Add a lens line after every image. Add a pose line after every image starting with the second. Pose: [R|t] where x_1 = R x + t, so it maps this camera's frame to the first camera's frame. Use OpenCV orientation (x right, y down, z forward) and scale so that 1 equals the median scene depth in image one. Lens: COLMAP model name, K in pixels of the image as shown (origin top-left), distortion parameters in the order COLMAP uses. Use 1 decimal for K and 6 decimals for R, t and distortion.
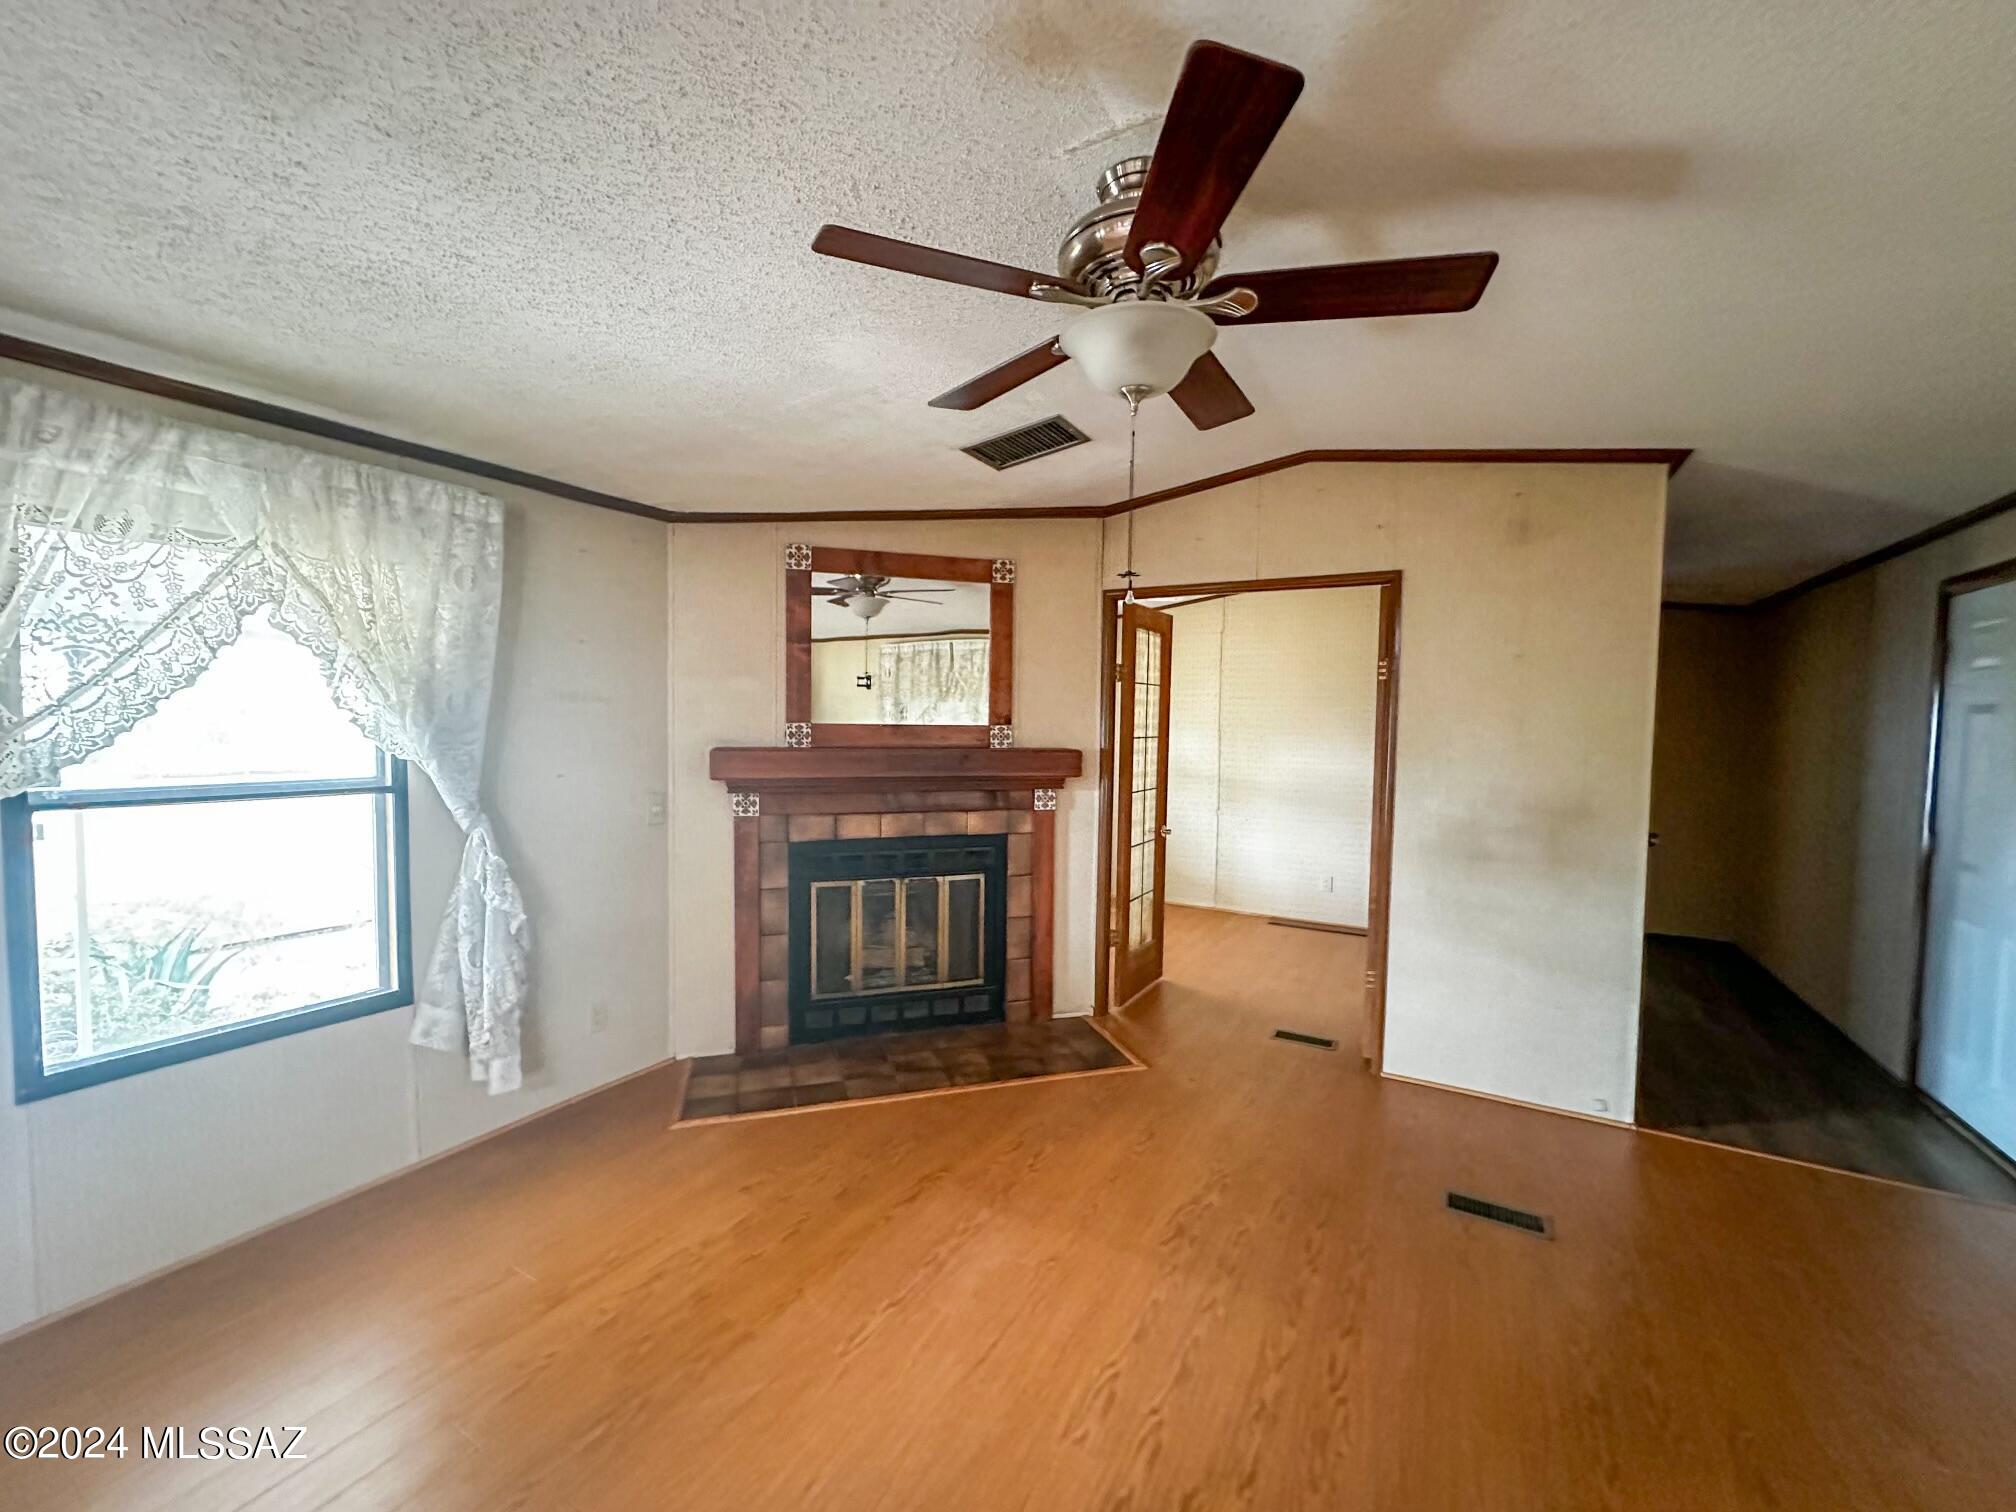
lens RADIAL K [[797.5, 0, 1008.0], [0, 797.5, 756.0], [0, 0, 1]] dist [-0.005147, -0.000096]
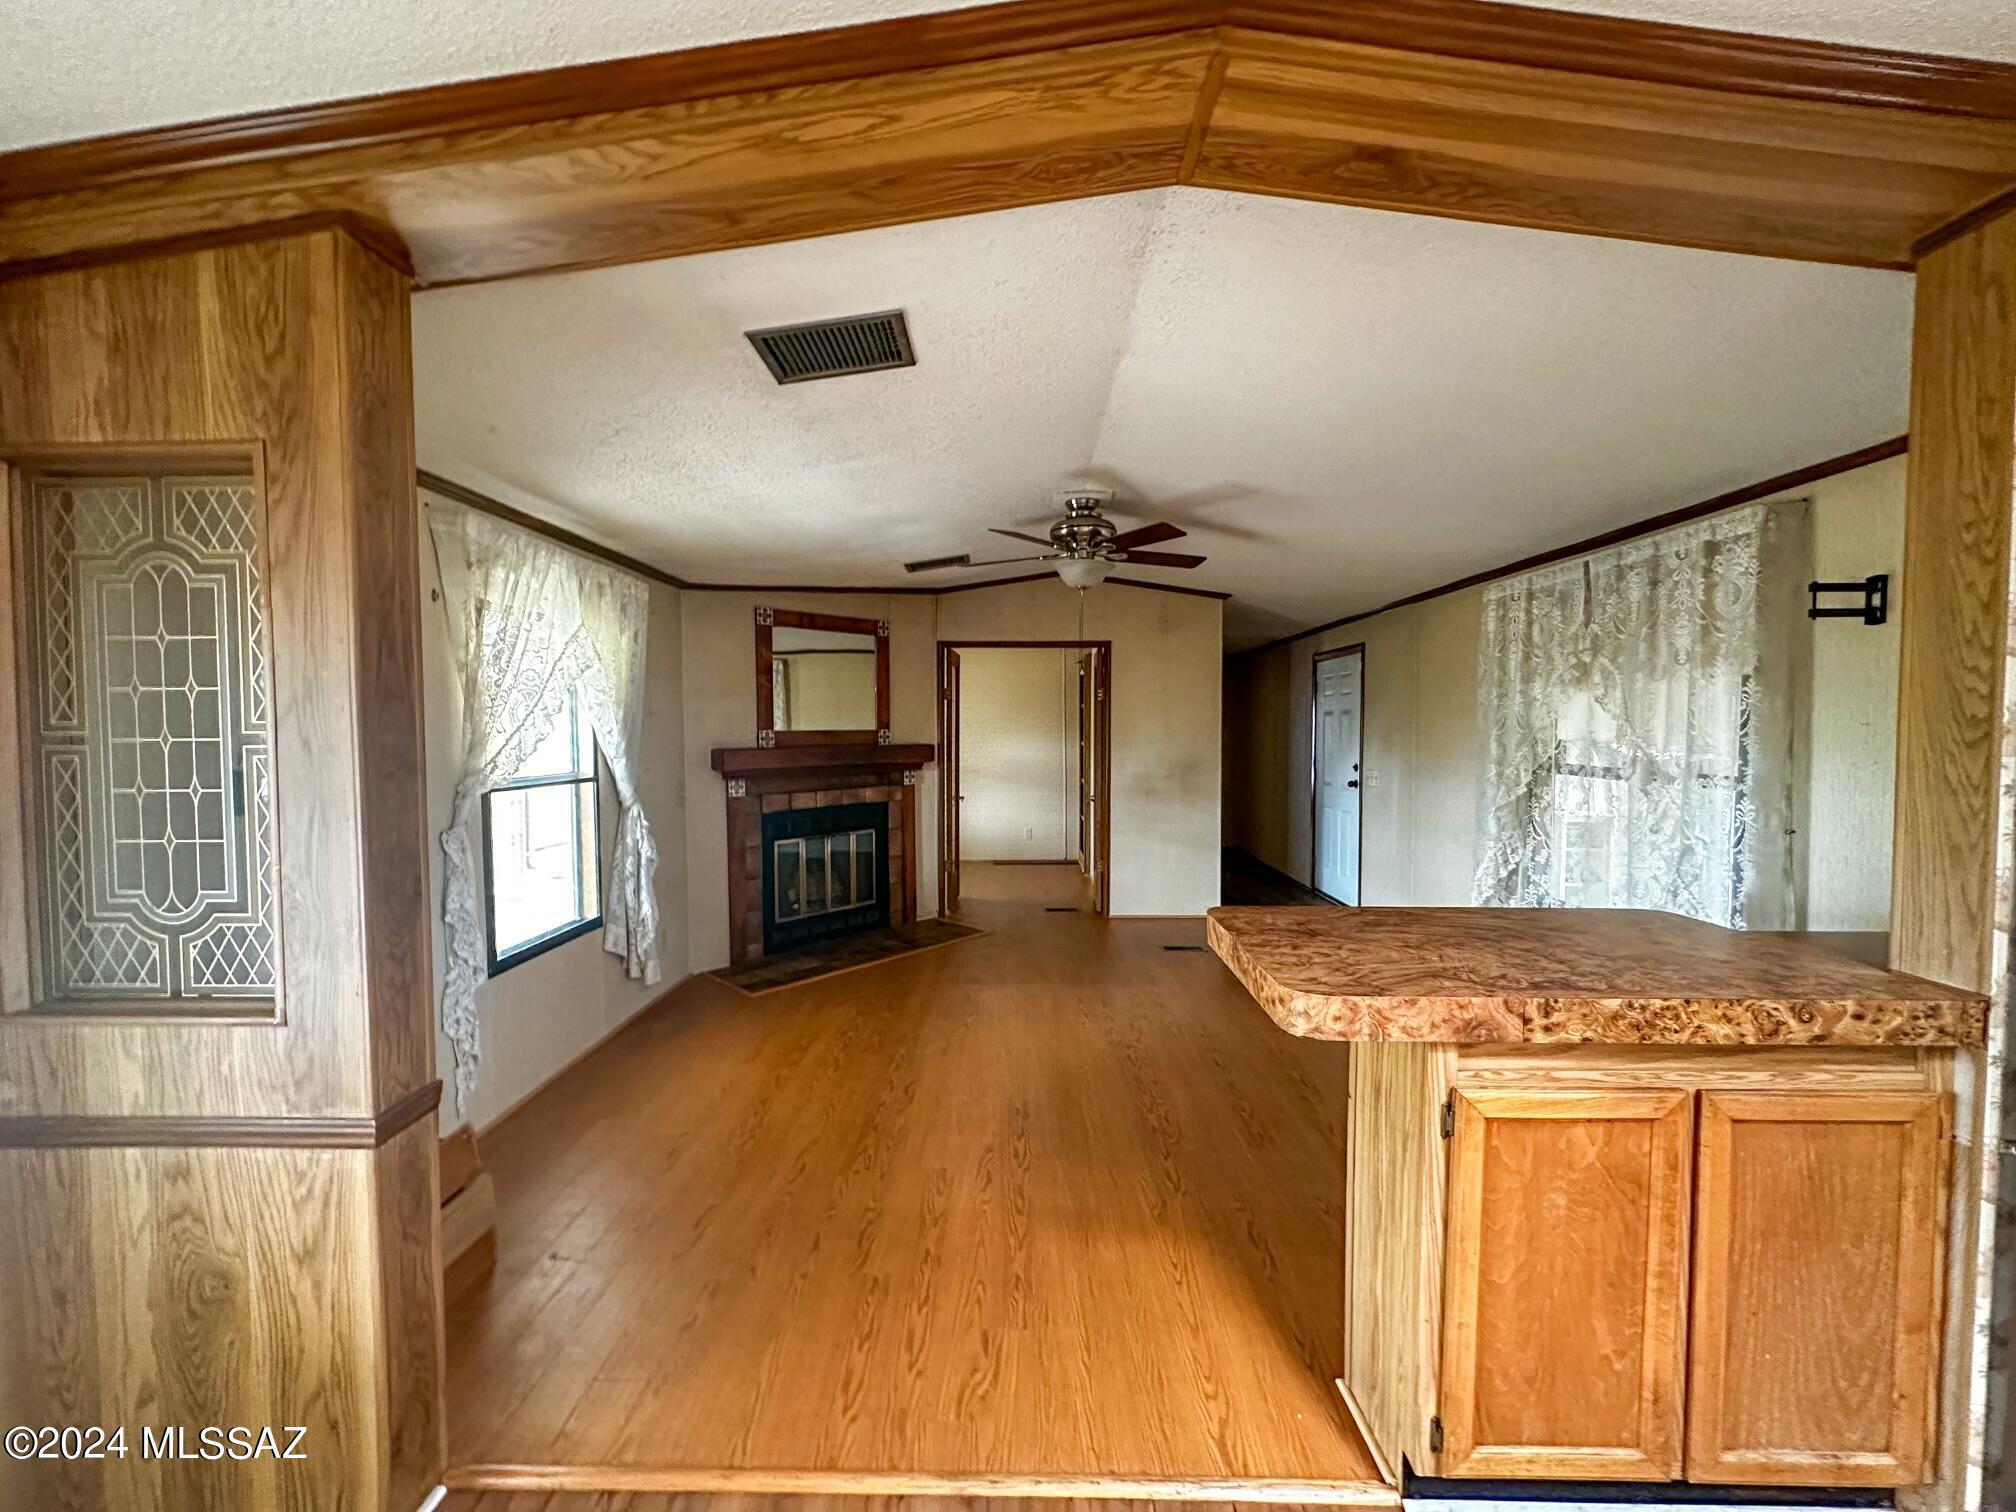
lens RADIAL K [[797.5, 0, 1008.0], [0, 797.5, 756.0], [0, 0, 1]] dist [-0.005147, -0.000096]
pose [[0.876101, -0.034888, 0.480863, -0.563297], [0.036992, 0.999303, 0.005105, 0.013548], [-0.480706, 0.013316, 0.876781, -0.464238]]
